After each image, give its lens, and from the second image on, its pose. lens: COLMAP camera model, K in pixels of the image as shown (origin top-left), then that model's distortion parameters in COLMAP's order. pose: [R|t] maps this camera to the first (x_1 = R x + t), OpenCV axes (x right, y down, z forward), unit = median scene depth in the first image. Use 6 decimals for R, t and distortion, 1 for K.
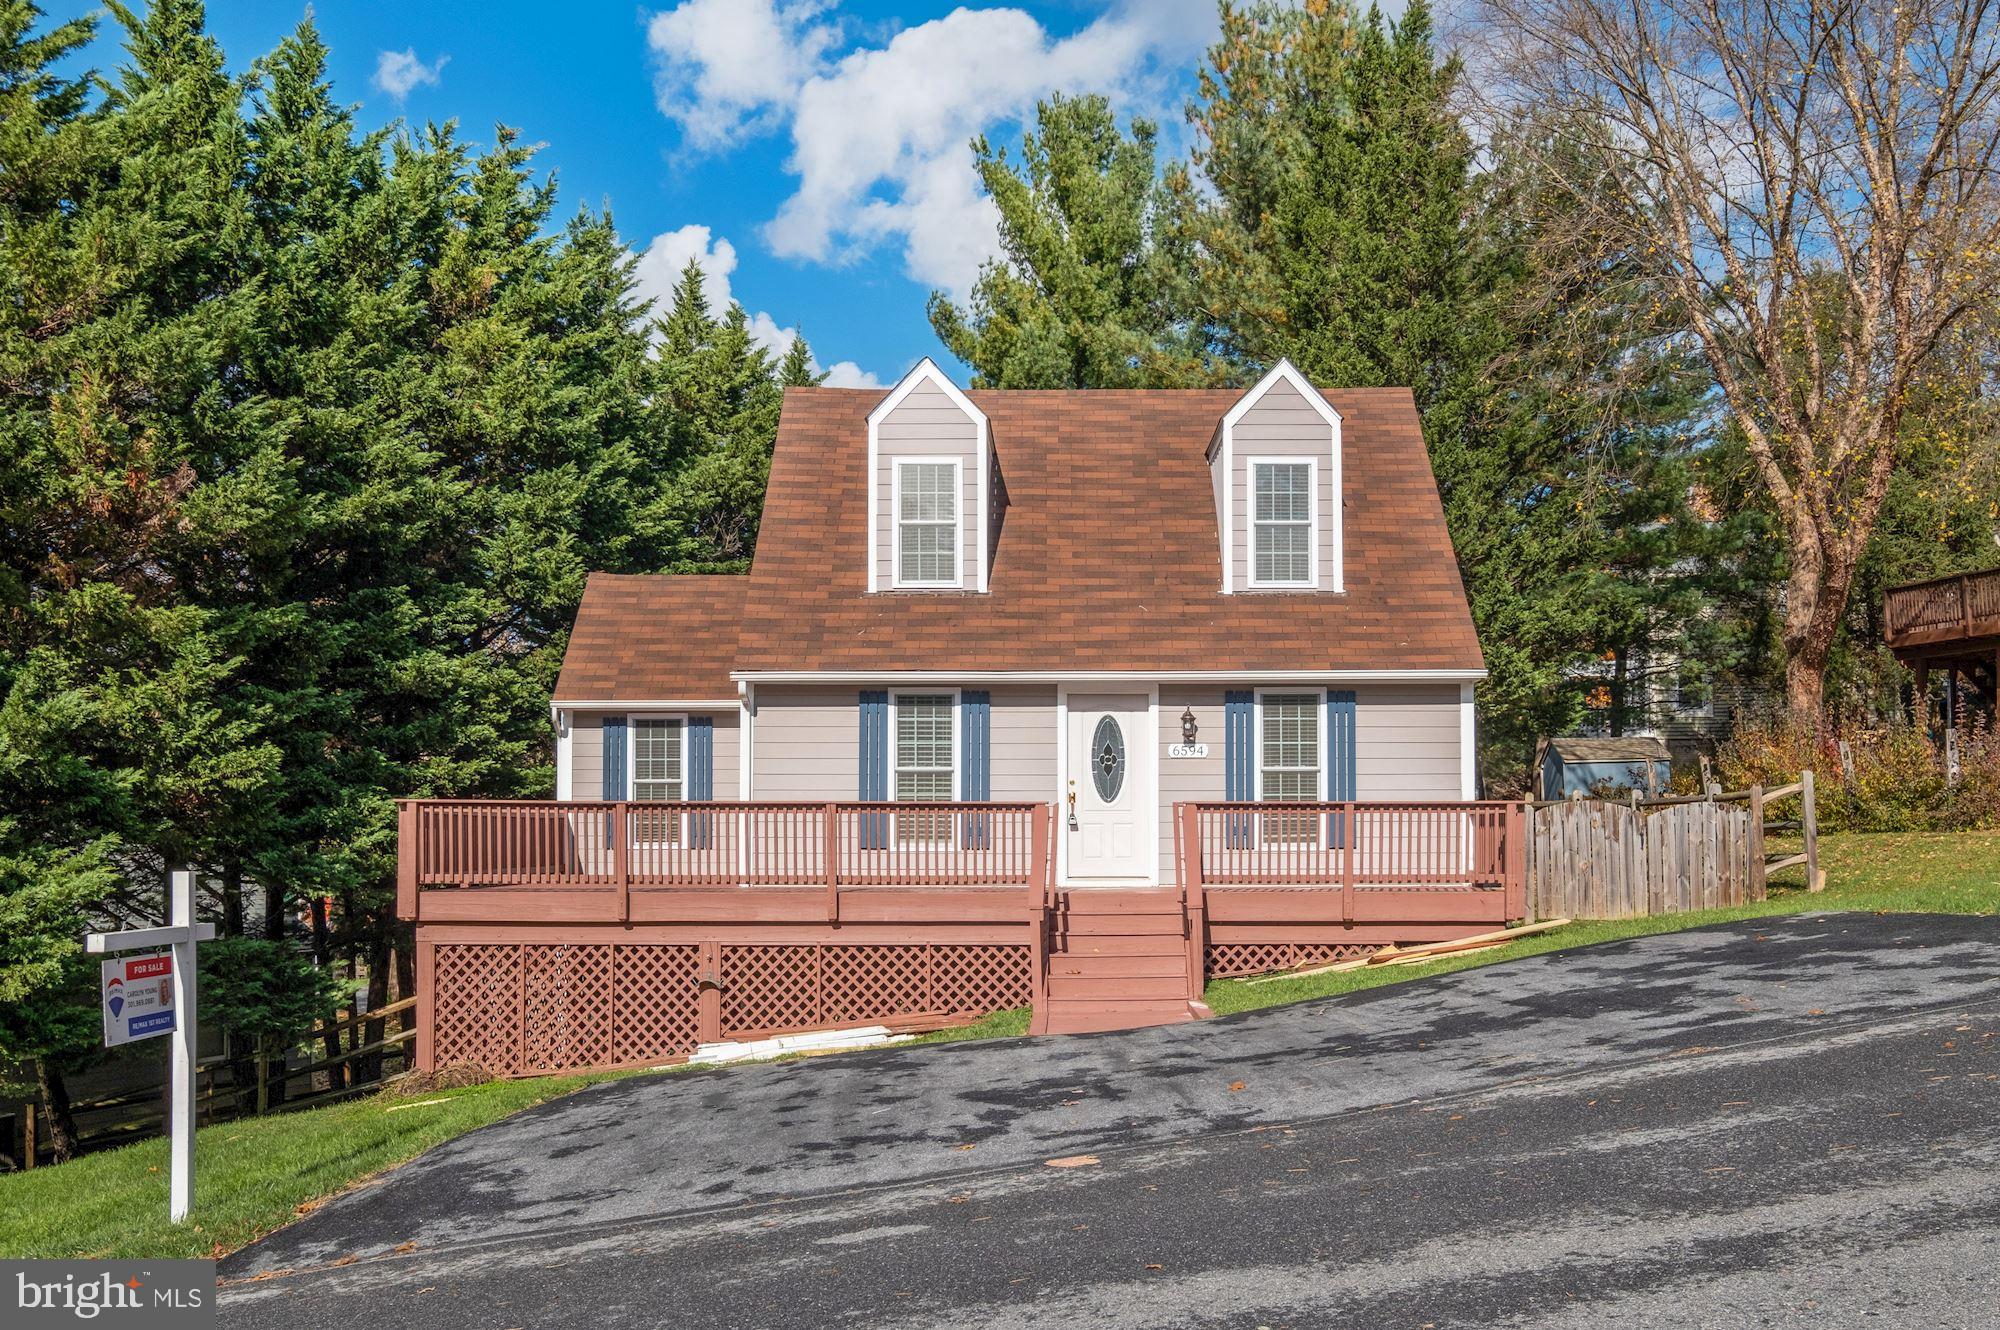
lens RADIAL K [[1884.9, 0, 1000.0], [0, 1884.9, 665.0], [0, 0, 1]] dist [0.004684, 0.000834]
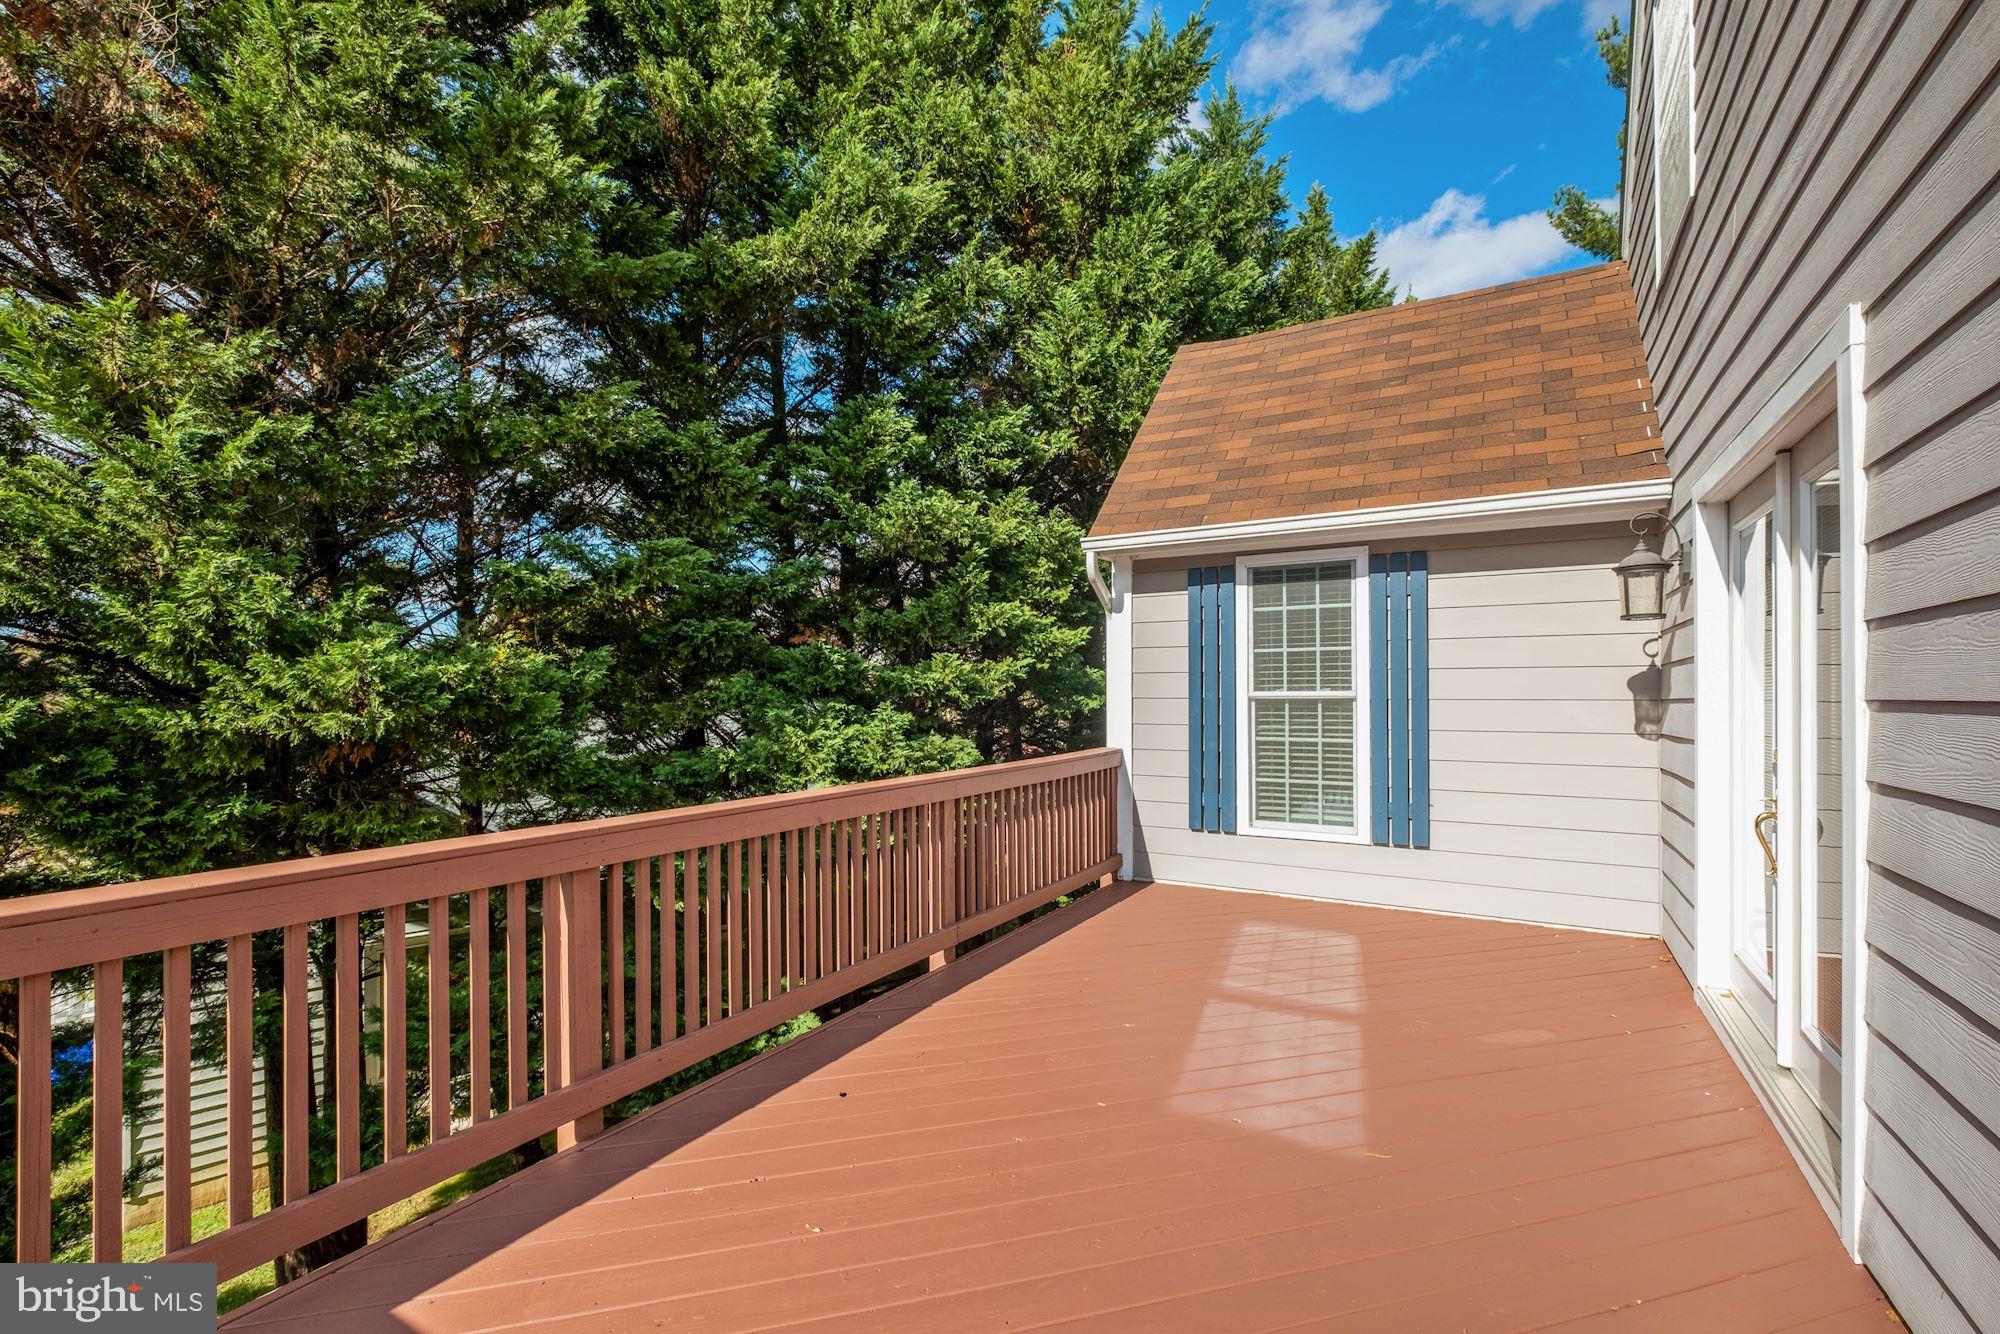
lens RADIAL K [[869.3, 0, 1000.7], [0, 869.3, 670.4], [0, 0, 1]] dist [-0.000573, -0.000524]
pose [[0.864665, -0.010801, -0.502232, -0.159787], [0.037664, 0.998349, 0.043373, 0.050542], [0.500934, -0.056419, 0.863644, 0.900048]]
